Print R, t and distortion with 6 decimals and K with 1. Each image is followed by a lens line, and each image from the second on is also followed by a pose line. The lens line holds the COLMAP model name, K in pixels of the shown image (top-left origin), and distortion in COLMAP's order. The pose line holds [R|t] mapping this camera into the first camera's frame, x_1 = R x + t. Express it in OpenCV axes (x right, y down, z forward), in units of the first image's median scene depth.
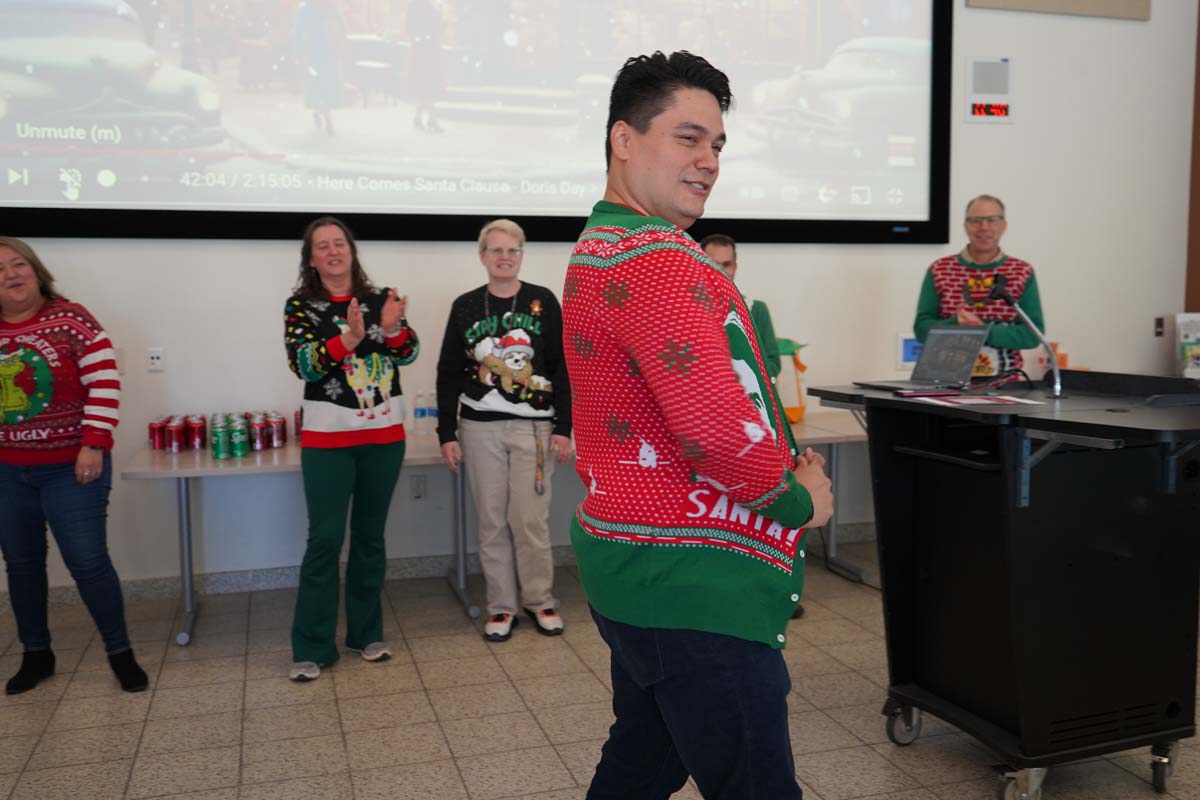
lens RADIAL K [[1096.9, 0, 600.4], [0, 1096.9, 391.3], [0, 0, 1]] dist [-0.002823, 0.000000]
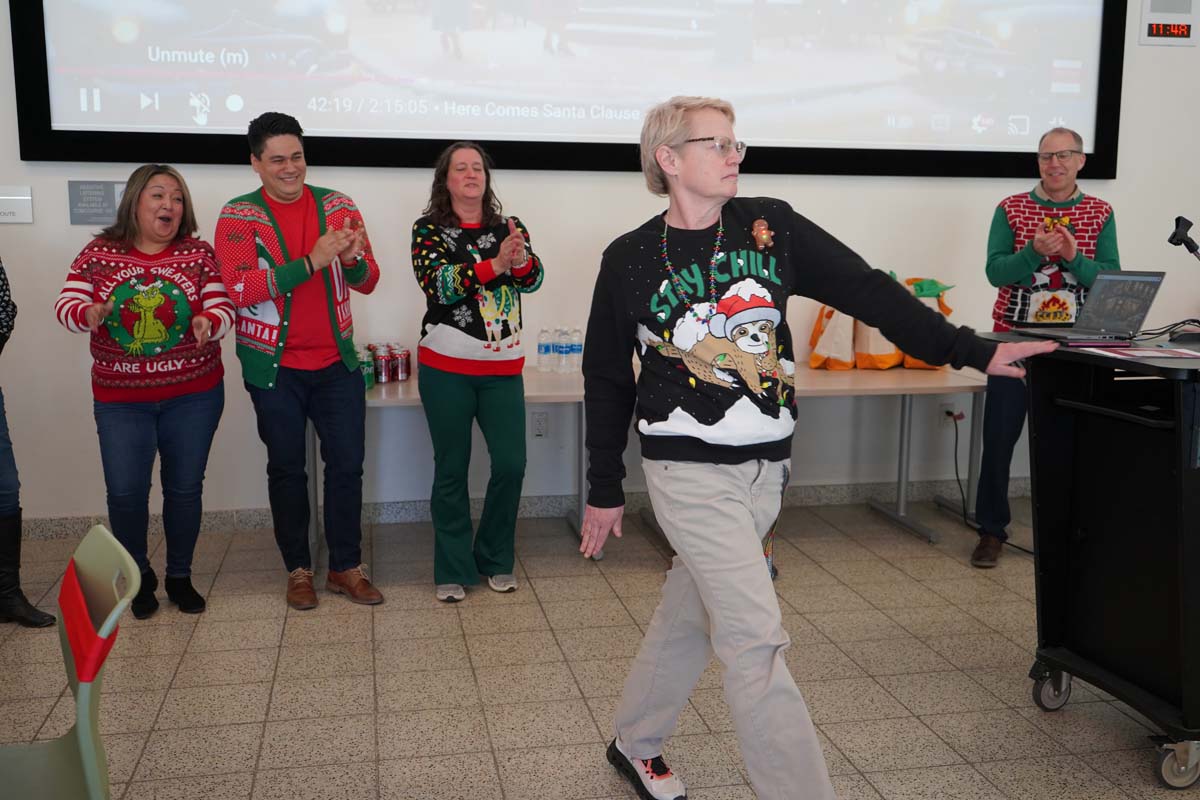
lens RADIAL K [[1158.8, 0, 597.9], [0, 1158.8, 395.2], [0, 0, 1]] dist [0.000041, 0.000000]
pose [[0.995154, 0.029203, -0.093891, -0.020441], [-0.023635, 0.997926, 0.059874, -0.002314], [0.095444, -0.057365, 0.993780, -0.019287]]
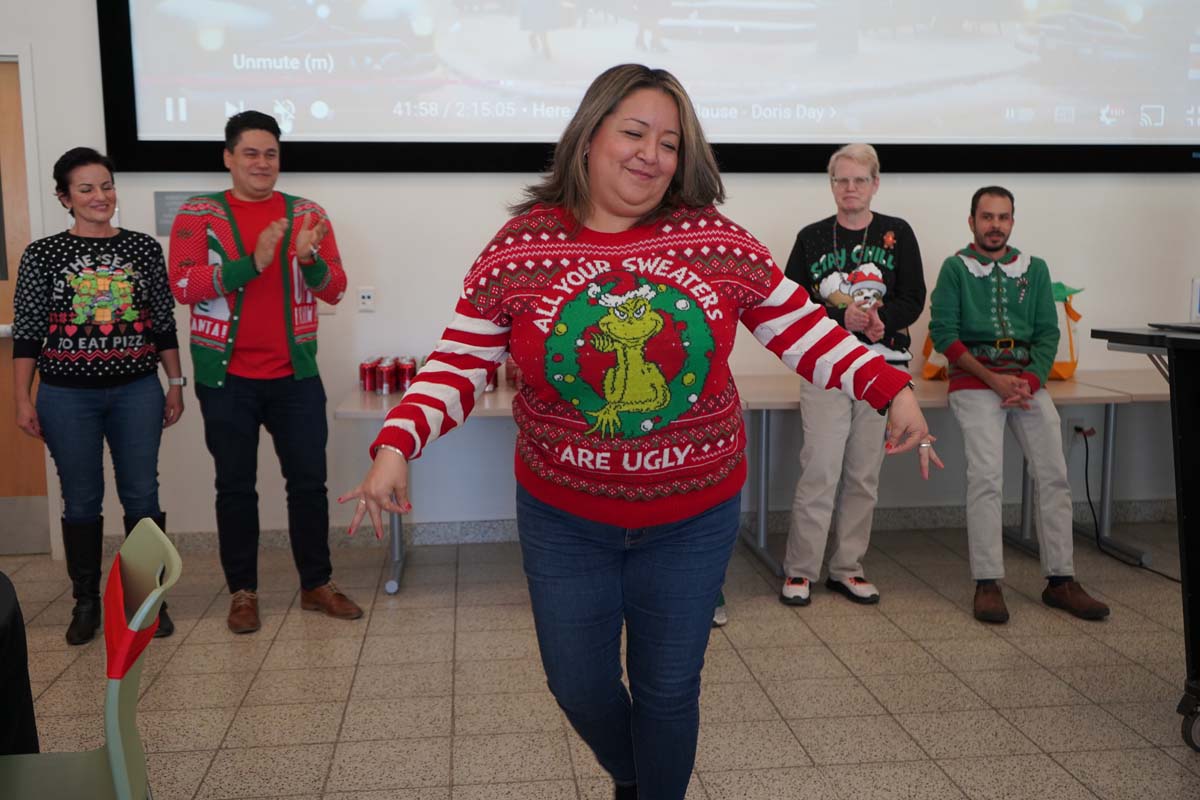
lens RADIAL K [[1189.5, 0, 595.8], [0, 1189.5, 392.3], [0, 0, 1]] dist [0.005983, 0.000000]
pose [[0.982842, 0.022370, -0.183086, -0.015468], [-0.016813, 0.999351, 0.031848, 0.016600], [0.183679, -0.028223, 0.982581, 0.010196]]
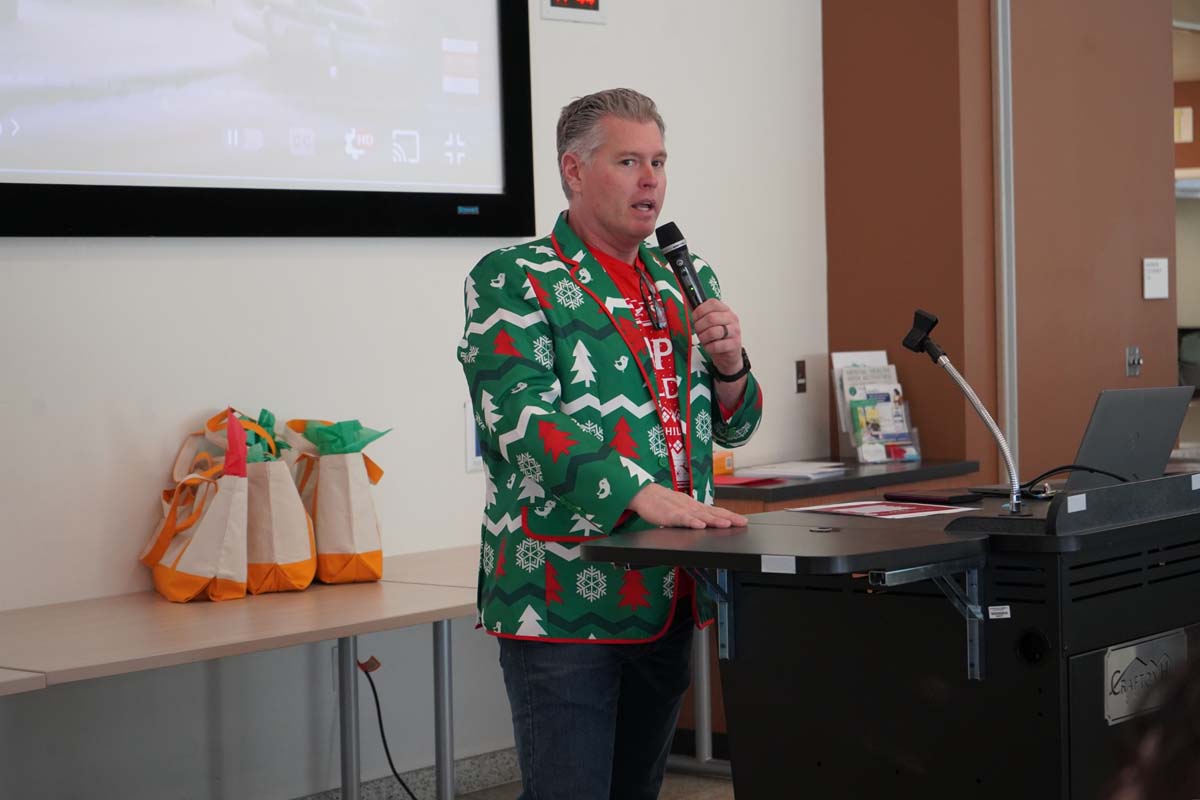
lens RADIAL K [[2483.3, 0, 593.6], [0, 2483.3, 404.9], [0, 0, 1]] dist [-0.083690, 0.000000]
pose [[0.817375, -0.035976, 0.574982, -0.467358], [0.066068, 0.997317, -0.031519, -0.012049], [-0.572305, 0.063751, 0.817559, -0.032528]]
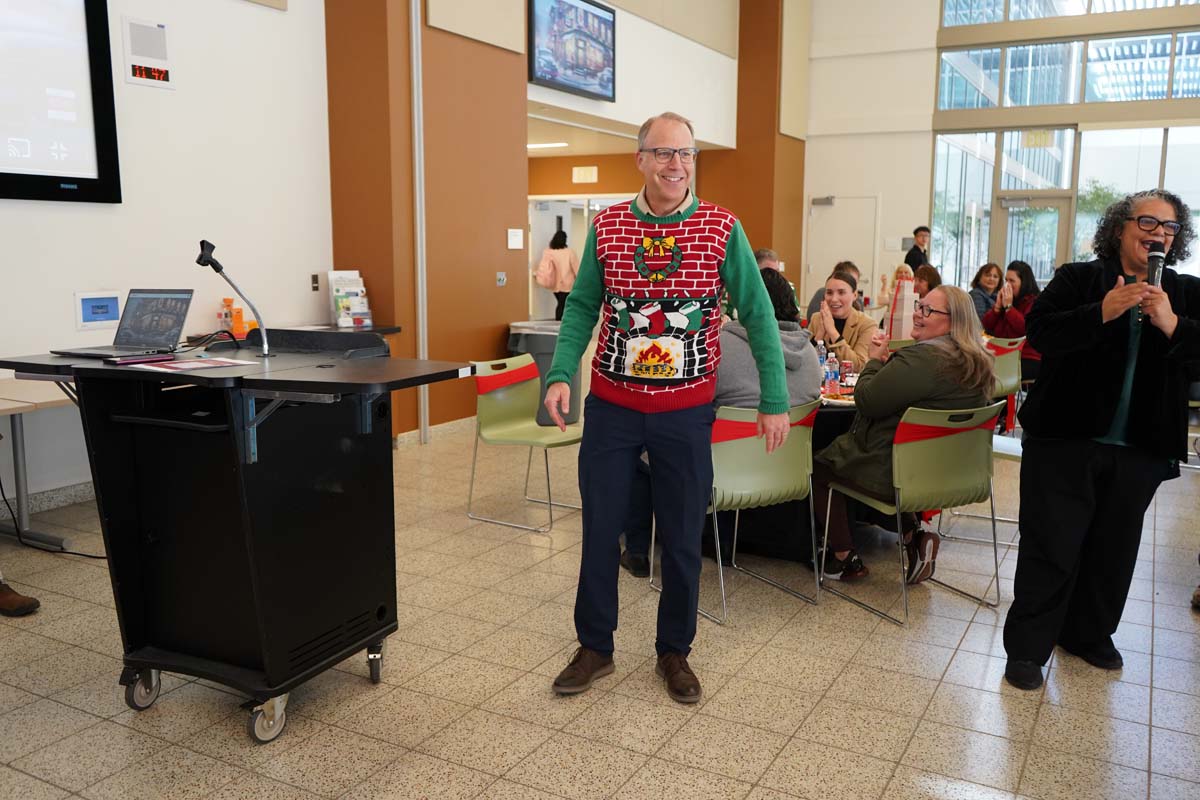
lens RADIAL K [[994.4, 0, 596.6], [0, 994.4, 399.3], [0, 0, 1]] dist [-0.003770, 0.007211]
pose [[0.718355, -0.093295, 0.689393, -0.019717], [0.049982, 0.995327, 0.082616, -0.010546], [-0.693879, -0.024891, 0.719661, 0.040292]]
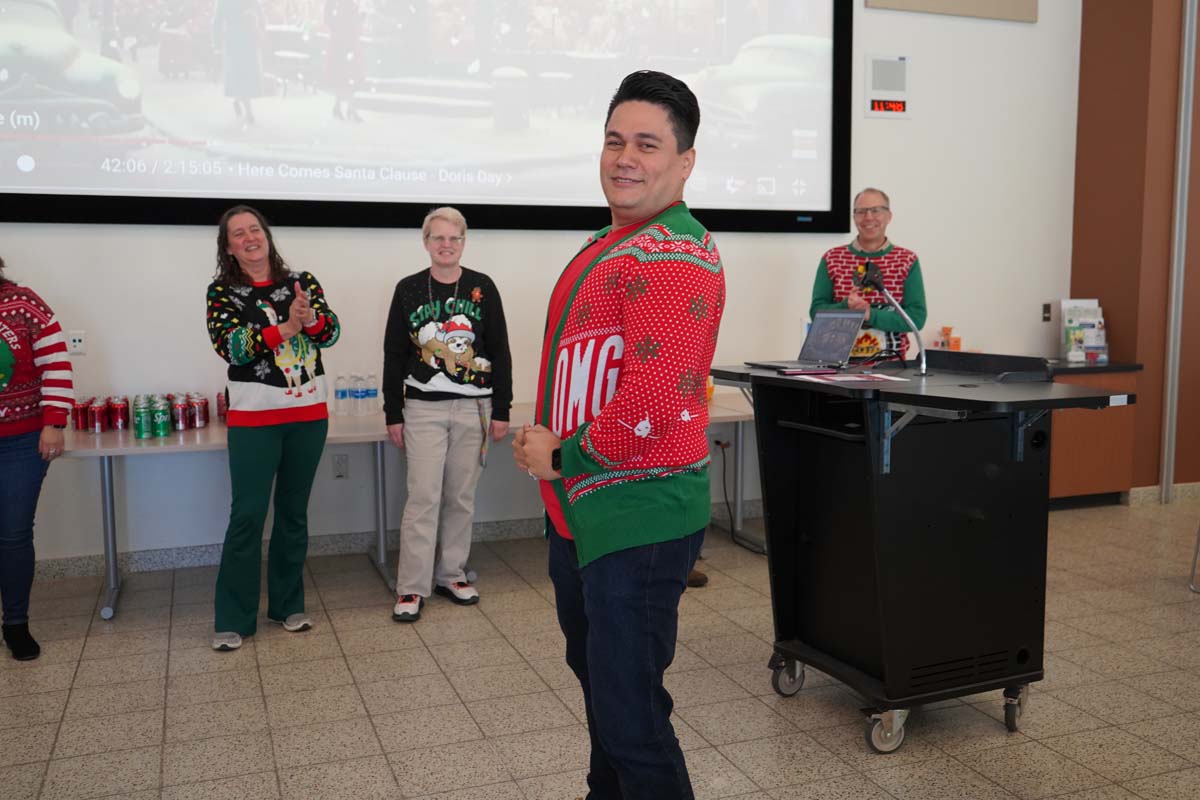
lens RADIAL K [[1096.9, 0, 599.6], [0, 1096.9, 390.9], [0, 0, 1]] dist [-0.002823, 0.000000]
pose [[0.998154, -0.002856, 0.060660, 0.017170], [0.002100, 0.999919, 0.012520, 0.004453], [-0.060691, -0.012369, 0.998080, -0.047369]]
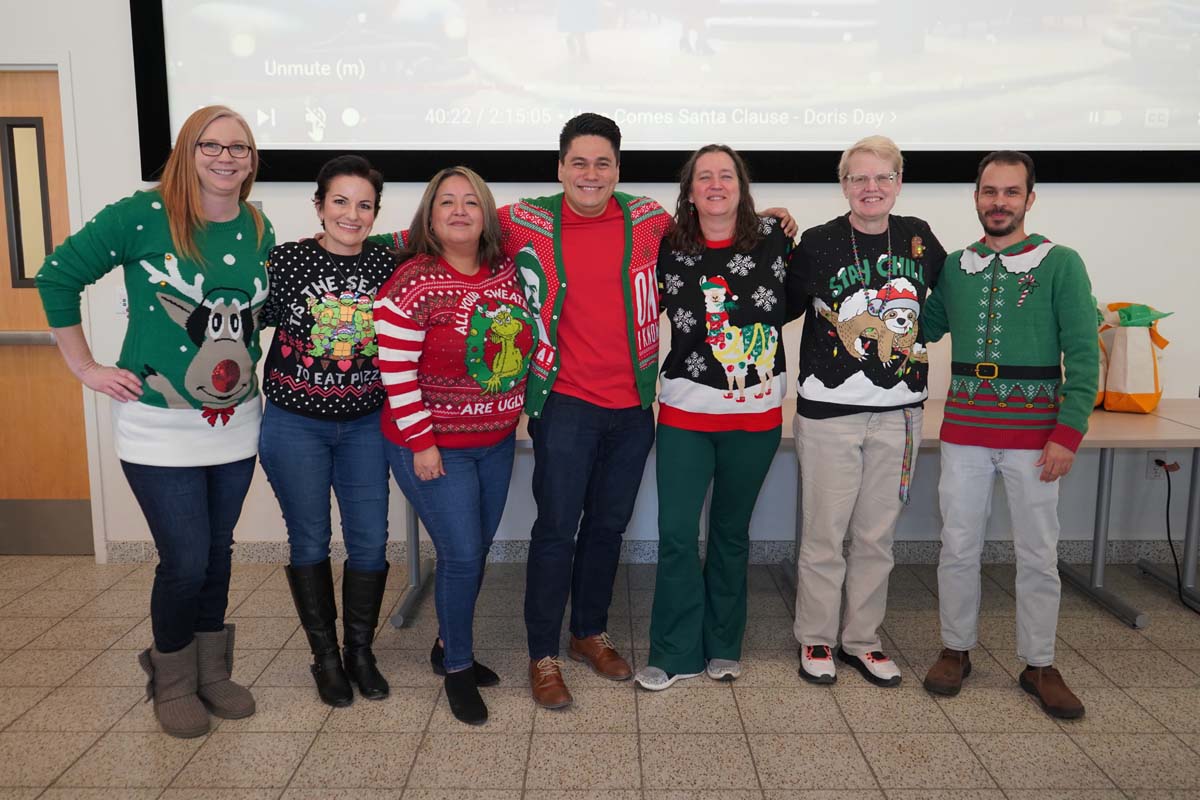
lens RADIAL K [[994.4, 0, 604.6], [0, 994.4, 397.3], [0, 0, 1]] dist [-0.003770, 0.007211]
pose [[0.956469, 0.049968, -0.287525, 0.012389], [-0.033038, 0.997439, 0.063441, -0.016805], [0.289959, -0.051180, 0.955670, 0.239813]]
